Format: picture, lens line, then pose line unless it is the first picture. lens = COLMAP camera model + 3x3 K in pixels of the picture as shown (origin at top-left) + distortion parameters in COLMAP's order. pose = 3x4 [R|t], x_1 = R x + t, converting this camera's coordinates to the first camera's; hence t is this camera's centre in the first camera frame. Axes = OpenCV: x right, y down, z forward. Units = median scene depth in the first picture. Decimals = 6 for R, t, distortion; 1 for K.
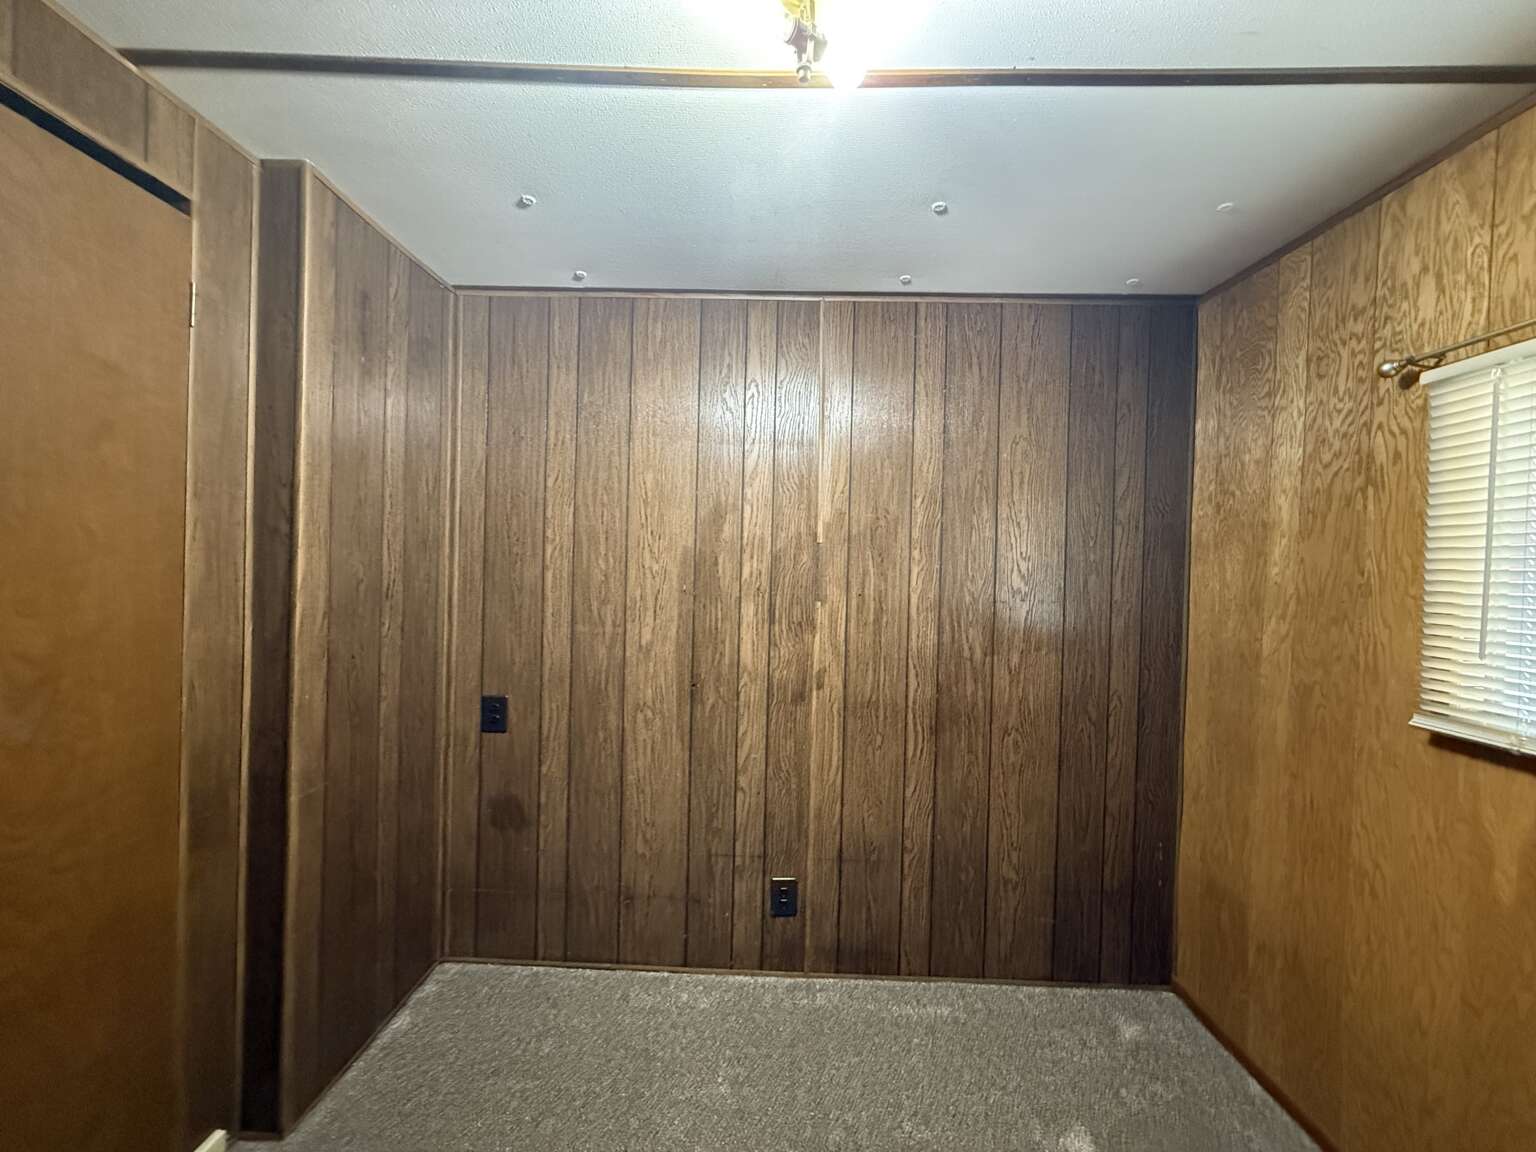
lens RADIAL K [[615.0, 0, 768.0], [0, 615.0, 576.0], [0, 0, 1]] dist [0.001215, -0.000225]
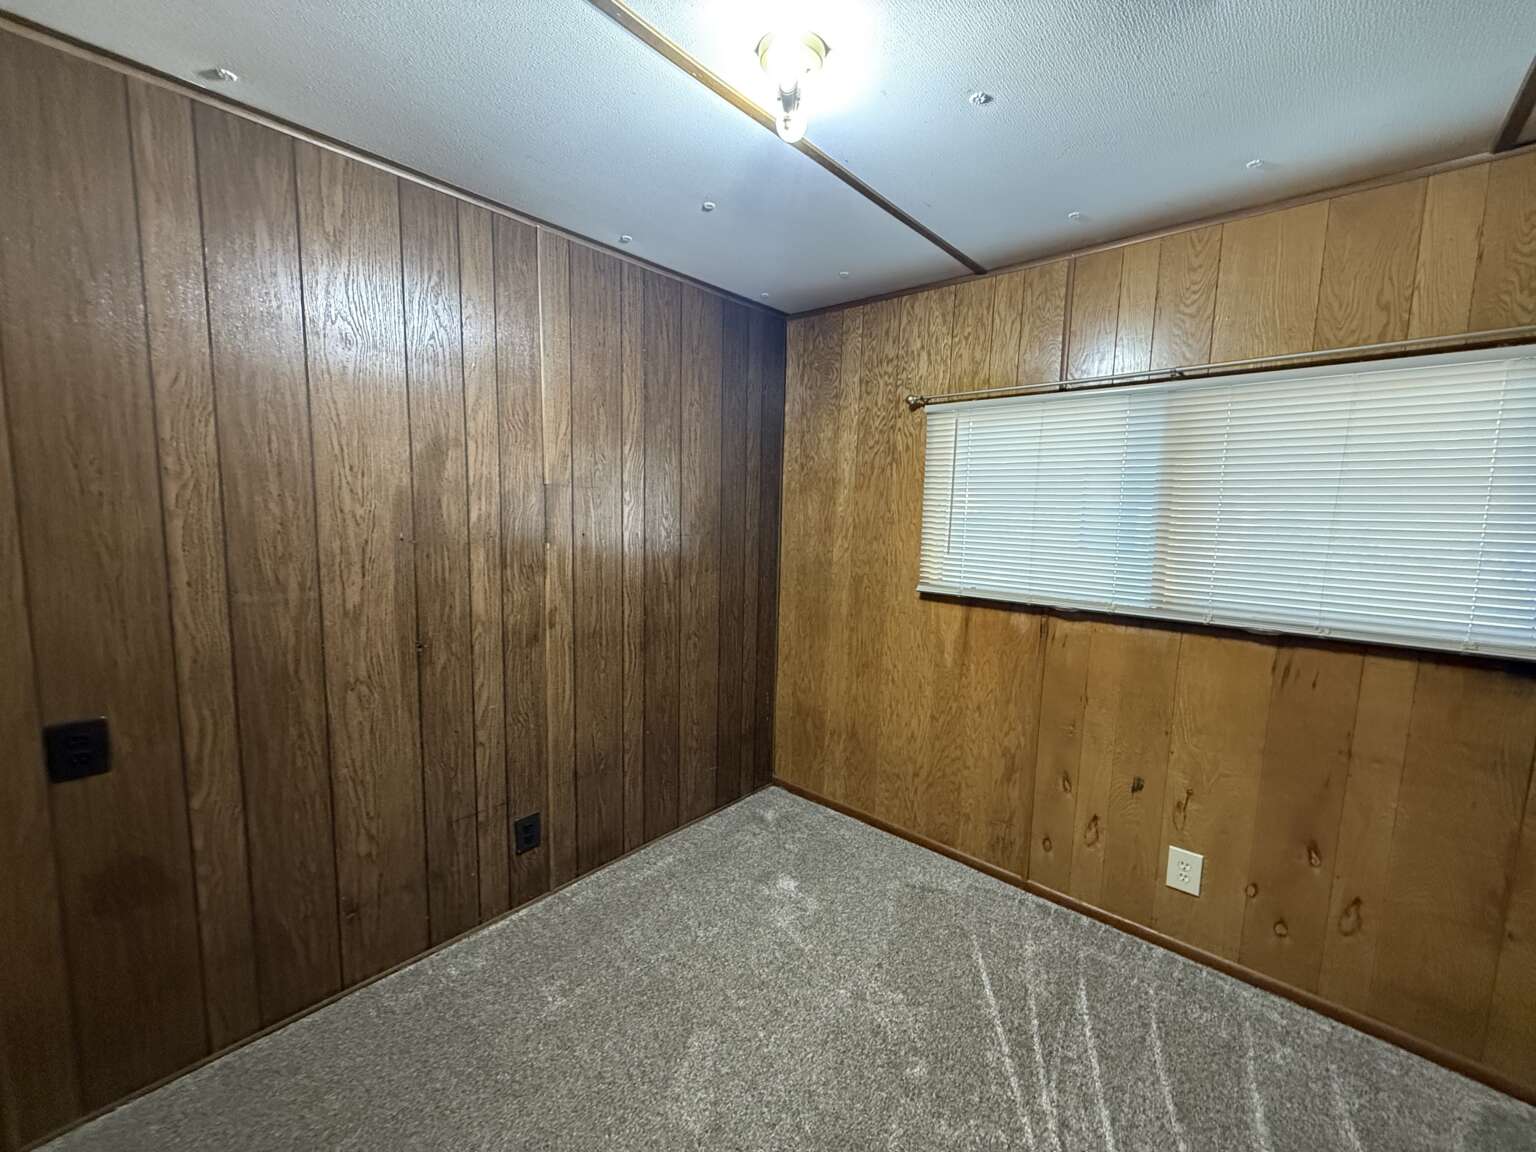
lens RADIAL K [[615.0, 0, 768.0], [0, 615.0, 576.0], [0, 0, 1]] dist [0.001215, -0.000225]
pose [[0.646469, -0.096690, 0.756788, -0.454967], [0.003143, 0.992266, 0.124090, -0.028791], [-0.762933, -0.077842, 0.641774, 0.070435]]
